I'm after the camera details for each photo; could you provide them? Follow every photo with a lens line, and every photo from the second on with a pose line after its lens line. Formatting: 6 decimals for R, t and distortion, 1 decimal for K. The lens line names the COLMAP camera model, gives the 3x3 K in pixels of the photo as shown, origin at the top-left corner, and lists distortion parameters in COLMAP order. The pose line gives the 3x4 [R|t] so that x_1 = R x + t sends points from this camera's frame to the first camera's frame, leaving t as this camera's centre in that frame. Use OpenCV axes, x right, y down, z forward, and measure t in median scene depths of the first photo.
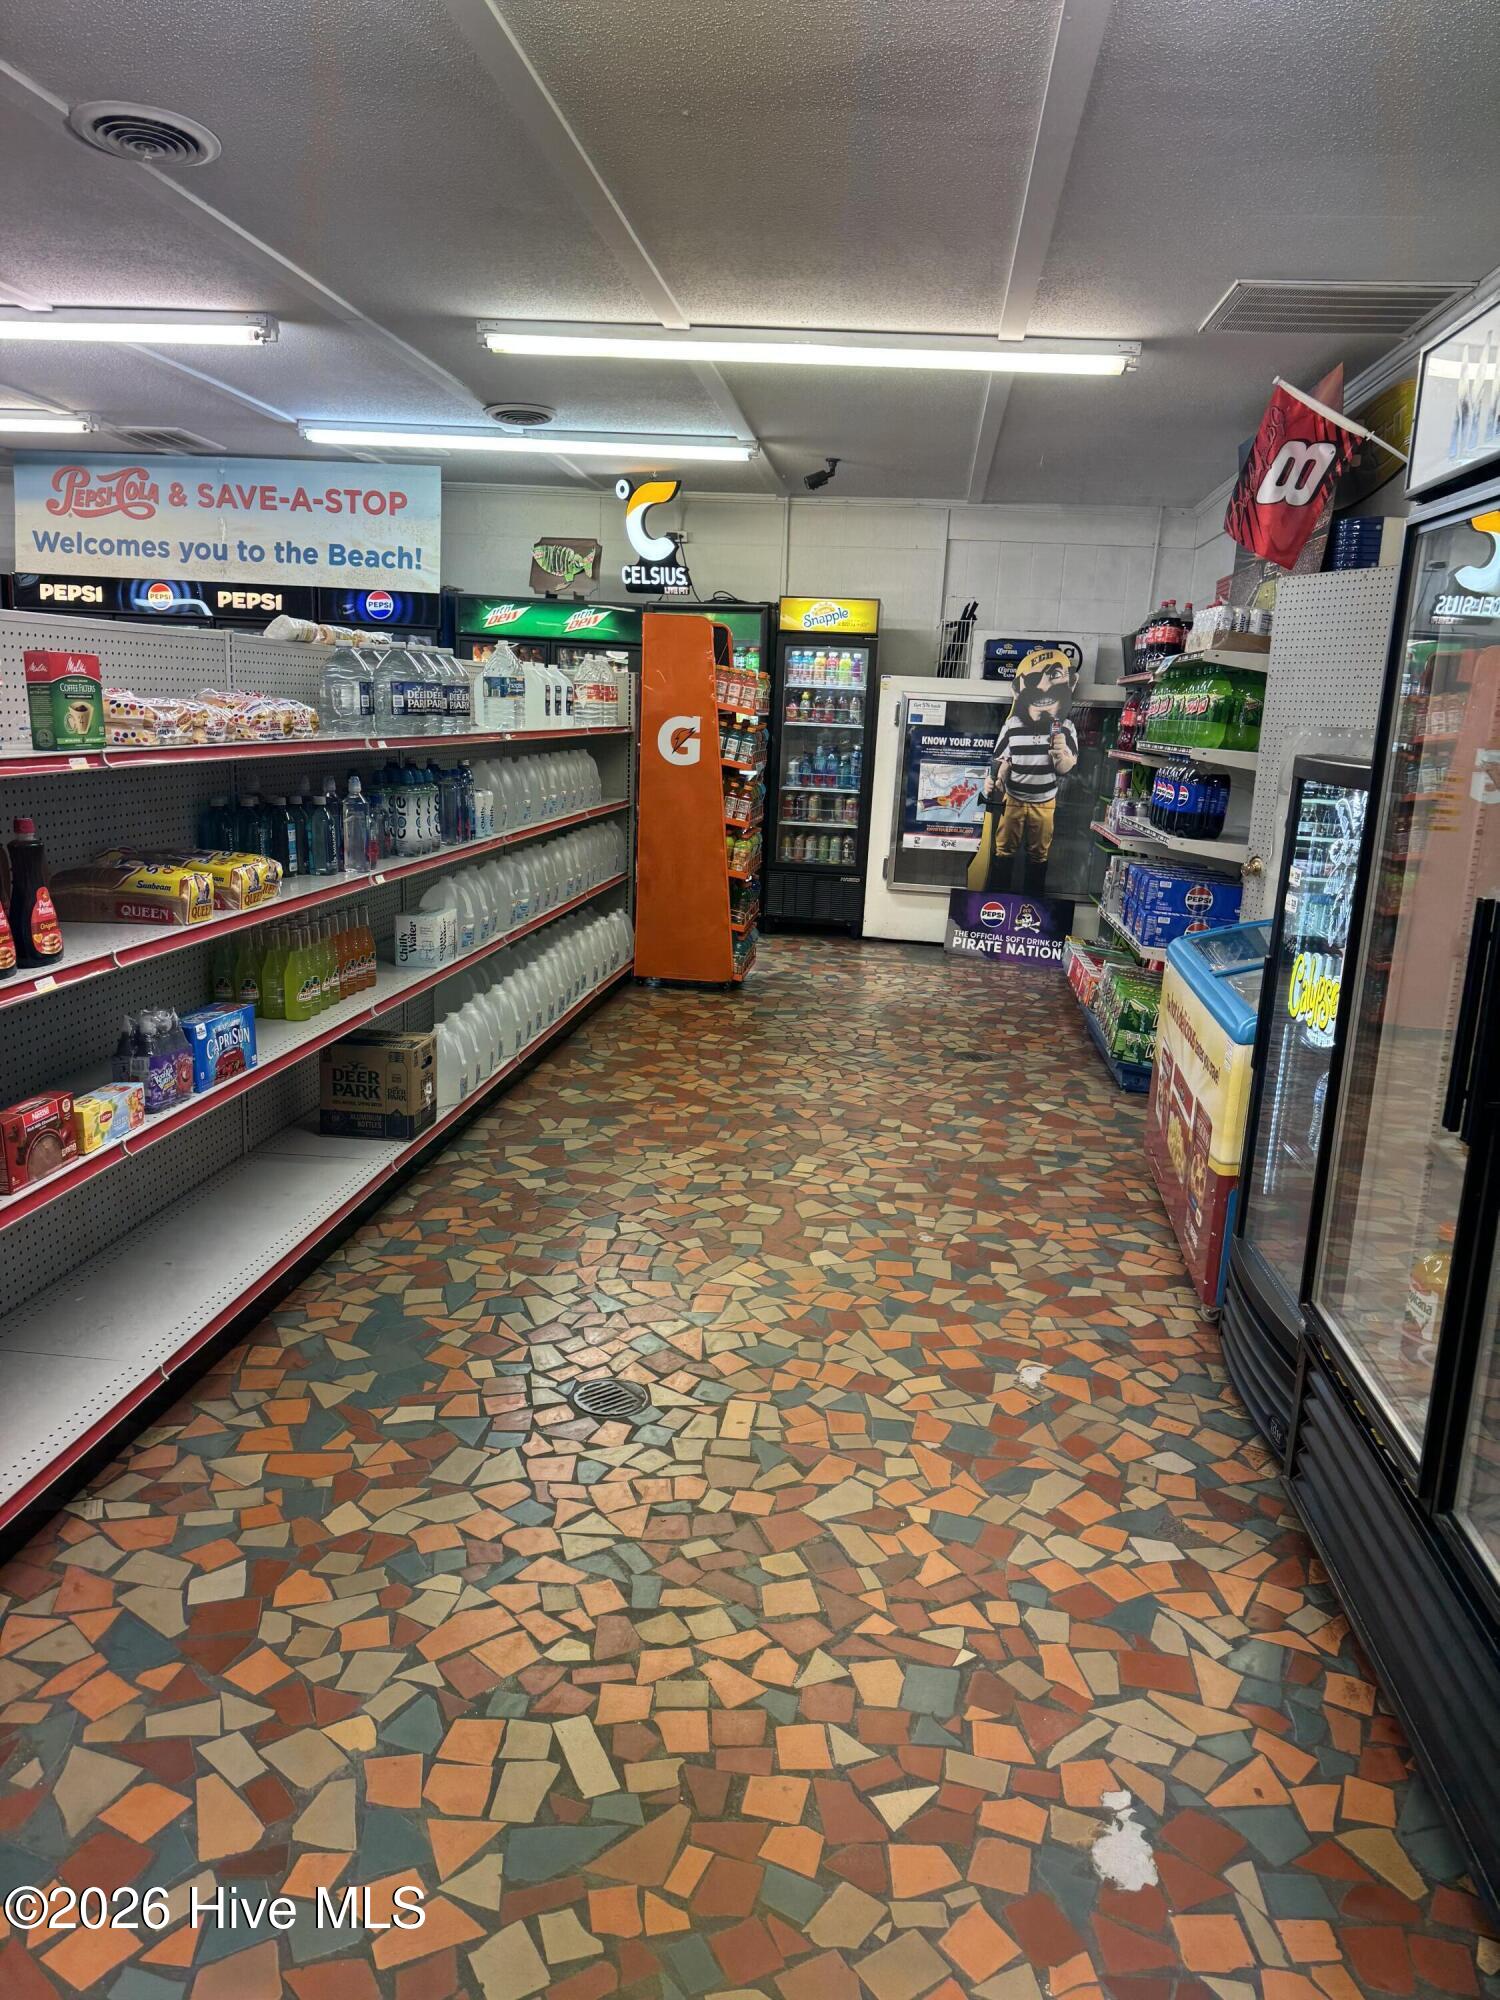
lens RADIAL K [[1415.5, 0, 750.0], [0, 1415.5, 1000.0], [0, 0, 1]] dist [0.046127, -0.048842]
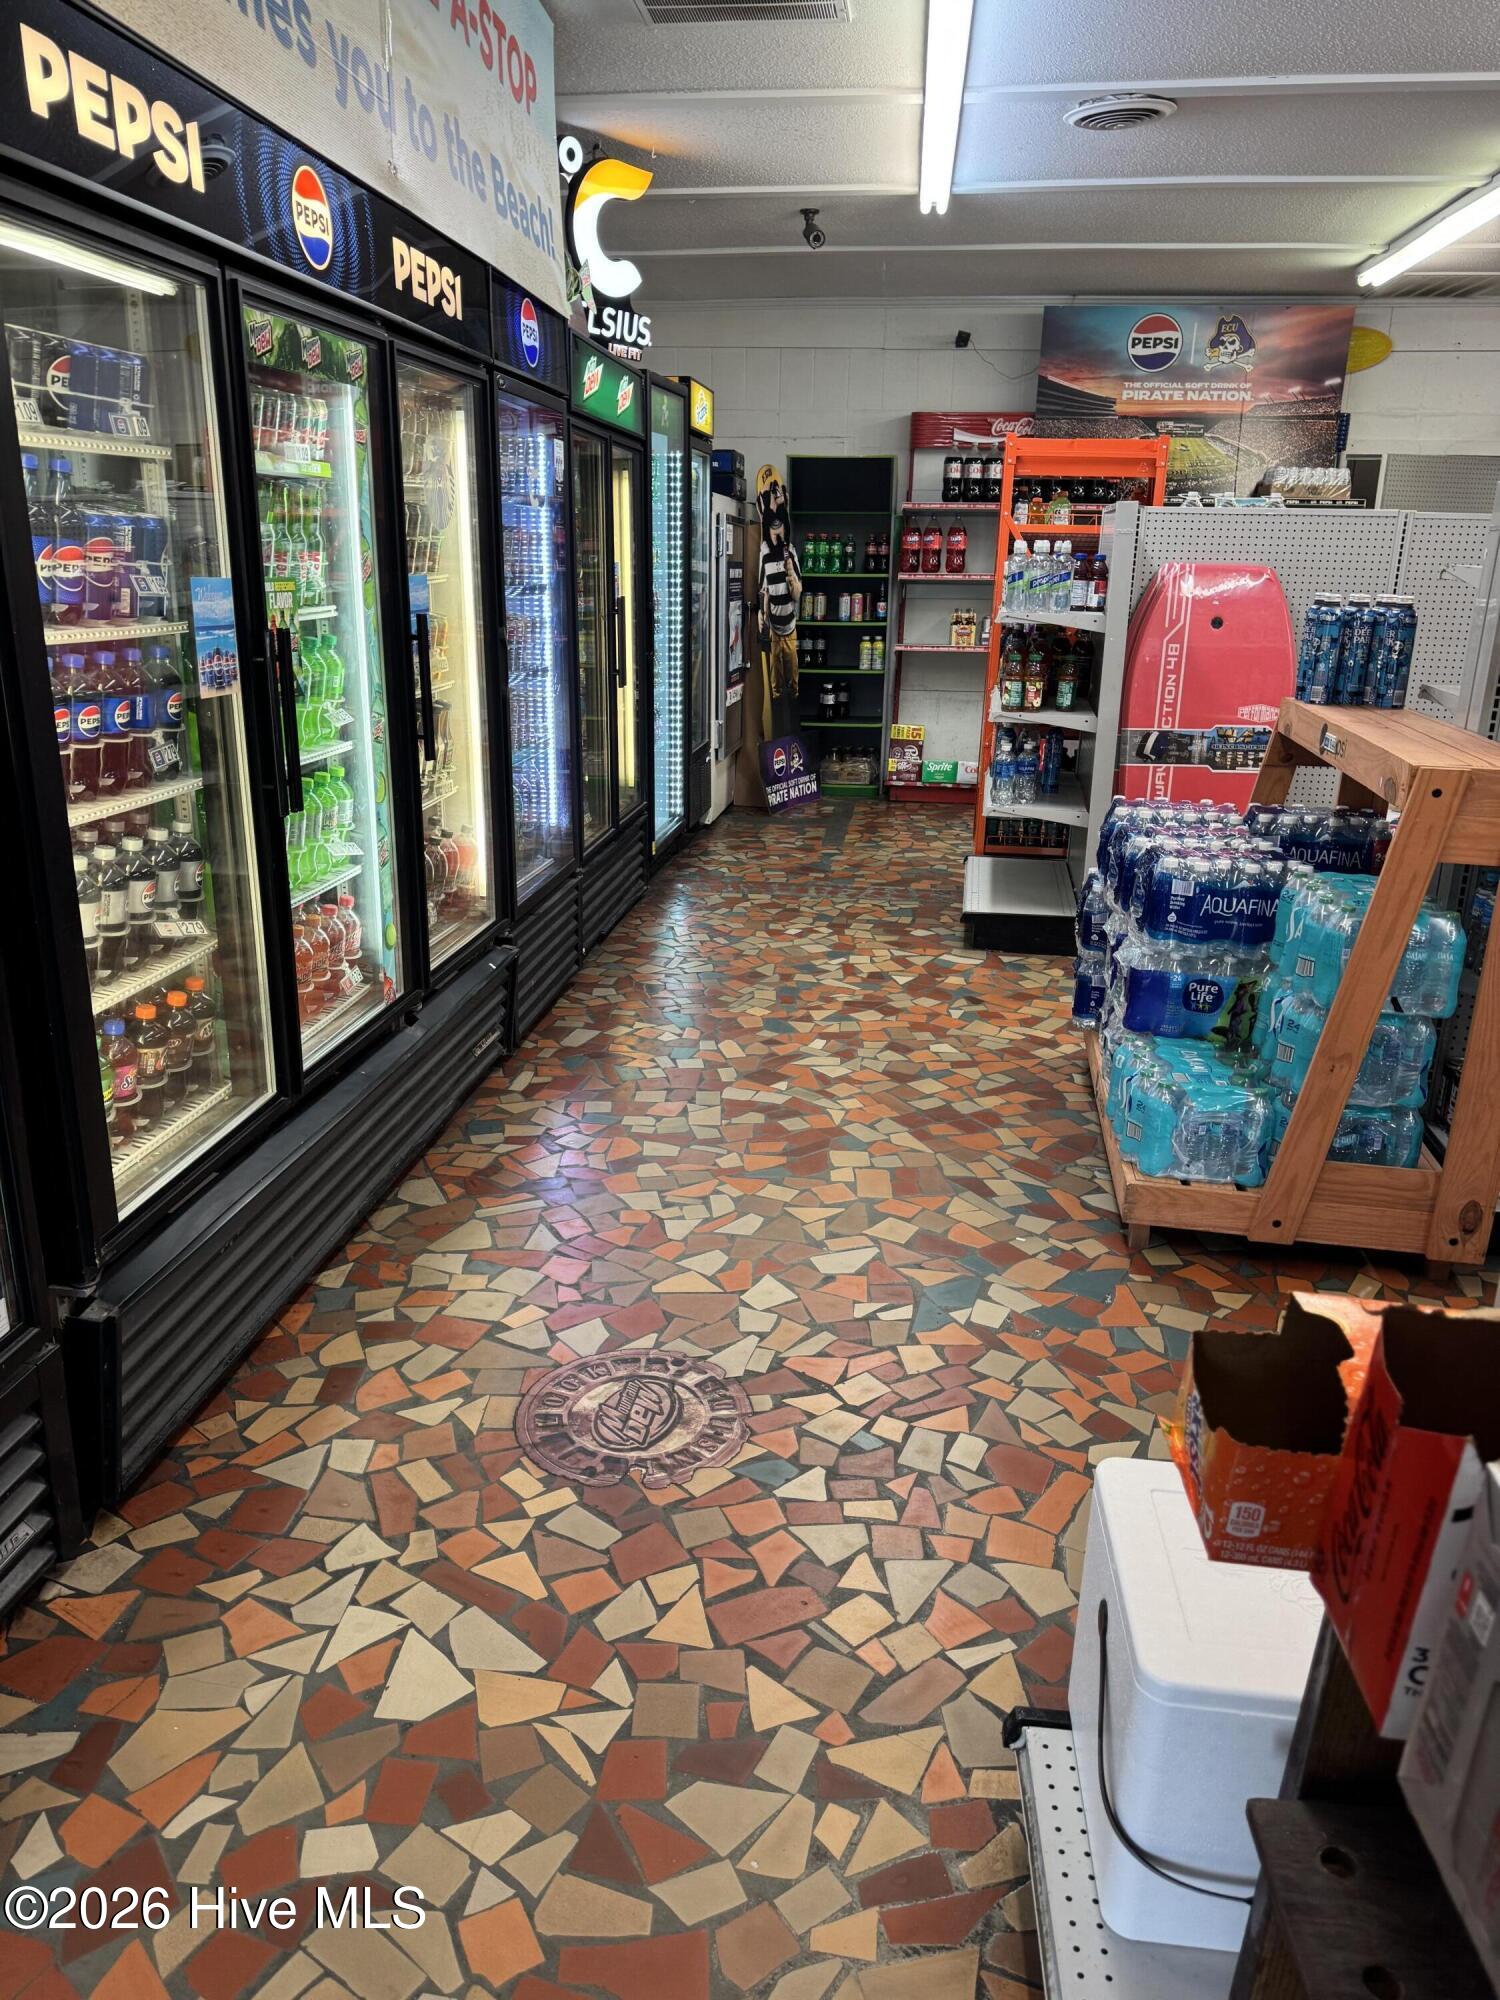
lens RADIAL K [[1415.5, 0, 750.0], [0, 1415.5, 1000.0], [0, 0, 1]] dist [0.046127, -0.048842]
pose [[0.010795, -0.342501, 0.939455, -0.740729], [0.194542, 0.922277, 0.334003, -0.224705], [-0.980835, 0.179158, 0.076587, 0.947599]]
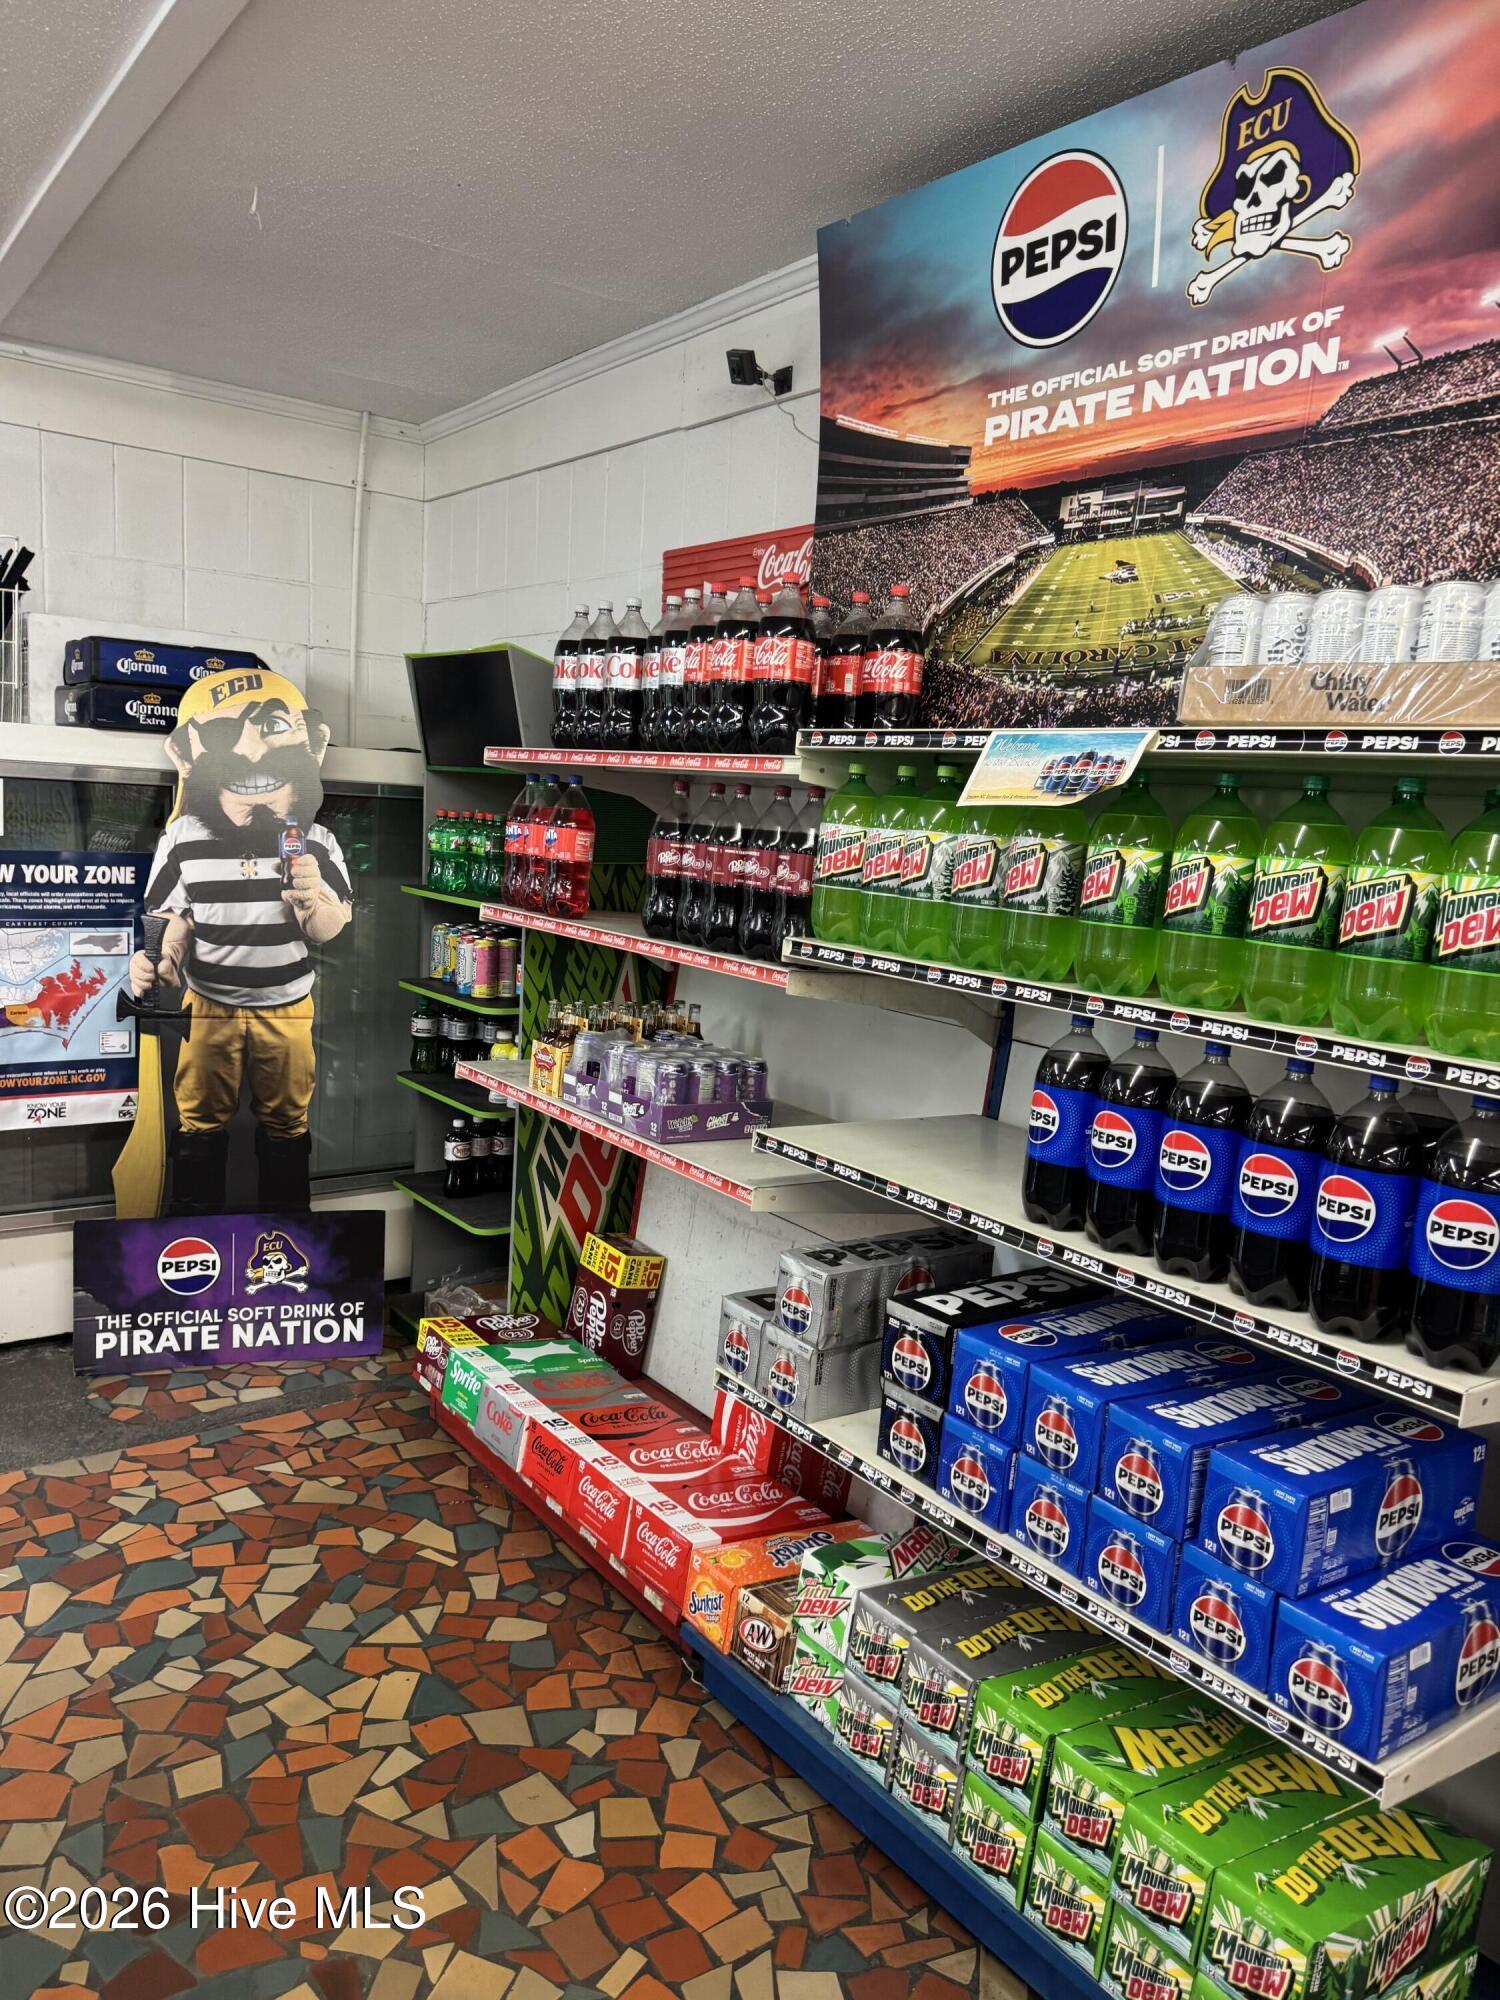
lens RADIAL K [[1415.5, 0, 750.0], [0, 1415.5, 1000.0], [0, 0, 1]] dist [0.046127, -0.048842]
pose [[0.731357, -0.103050, 0.674165, 0.009905], [0.119101, 0.992627, 0.022523, -0.126764], [-0.671515, 0.063822, 0.738237, 0.537336]]
